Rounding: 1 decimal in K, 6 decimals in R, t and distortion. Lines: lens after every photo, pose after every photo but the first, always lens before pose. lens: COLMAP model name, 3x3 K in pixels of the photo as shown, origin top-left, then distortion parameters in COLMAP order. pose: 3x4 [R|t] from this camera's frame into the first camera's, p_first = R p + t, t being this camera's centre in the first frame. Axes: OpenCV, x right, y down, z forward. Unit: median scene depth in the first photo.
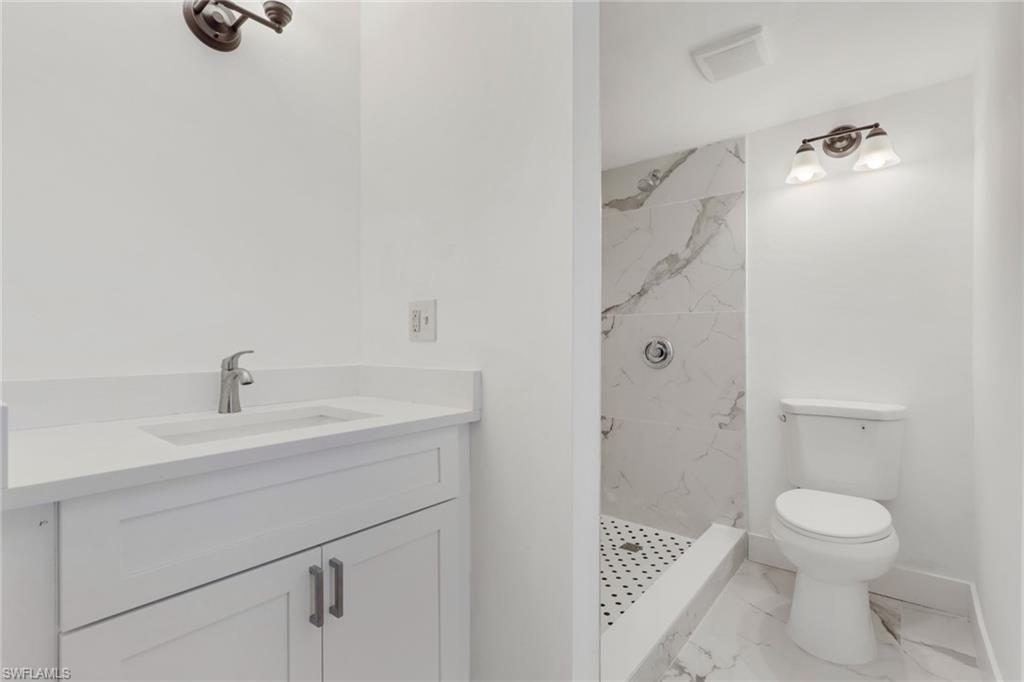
lens RADIAL K [[490.5, 0, 508.3], [0, 490.5, 335.7], [0, 0, 1]] dist [0.004264, 0.000136]
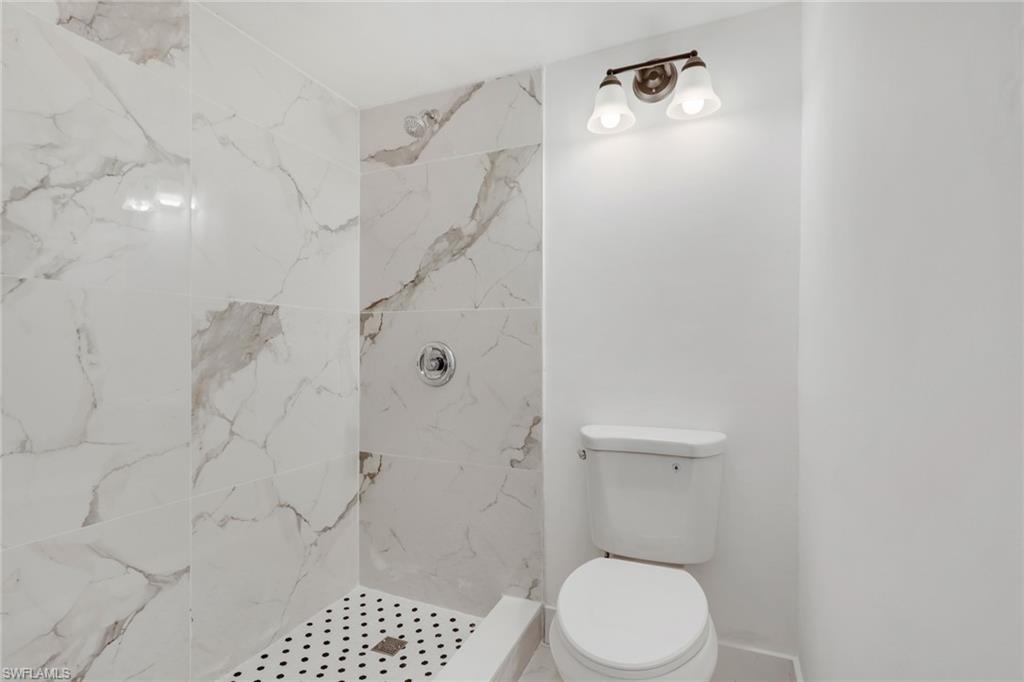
lens RADIAL K [[490.5, 0, 513.9], [0, 490.5, 348.0], [0, 0, 1]] dist [0.004264, 0.000136]
pose [[0.962530, -0.004142, 0.271144, 0.238882], [0.000082, 0.999888, 0.014982, -0.000183], [-0.271176, -0.014399, 0.962422, 0.298046]]
